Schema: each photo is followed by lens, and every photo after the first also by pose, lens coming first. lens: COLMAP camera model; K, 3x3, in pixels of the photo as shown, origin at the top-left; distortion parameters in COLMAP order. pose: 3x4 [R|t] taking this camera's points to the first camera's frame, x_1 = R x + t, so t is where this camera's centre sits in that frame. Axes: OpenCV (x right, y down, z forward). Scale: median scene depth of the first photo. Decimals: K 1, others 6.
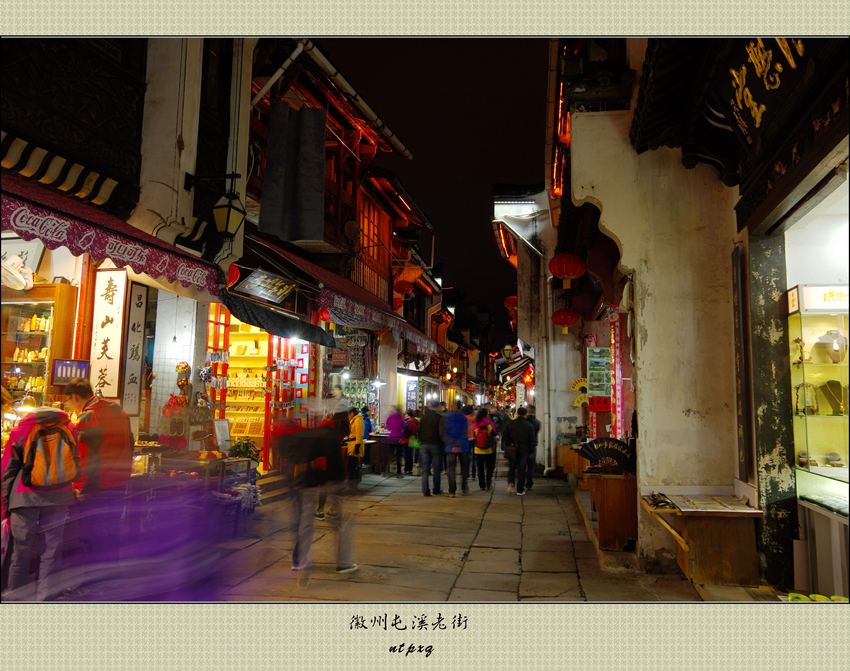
lens RADIAL K [[604.3, 0, 425.0], [0, 604.3, 335.5], [0, 0, 1]] dist [-0.001953, 0.000291]
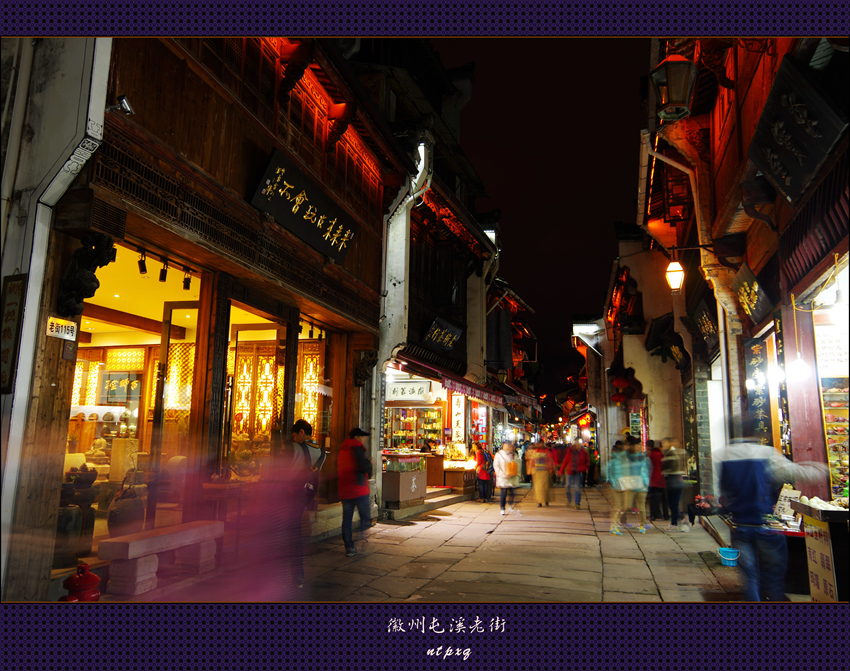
lens RADIAL K [[668.0, 0, 425.0], [0, 668.0, 335.5], [0, 0, 1]] dist [-0.001300, 0.000001]
pose [[0.999575, -0.010054, -0.027353, -0.321577], [0.008834, 0.998976, -0.044372, -0.136106], [0.027771, 0.044112, 0.998641, -1.150430]]
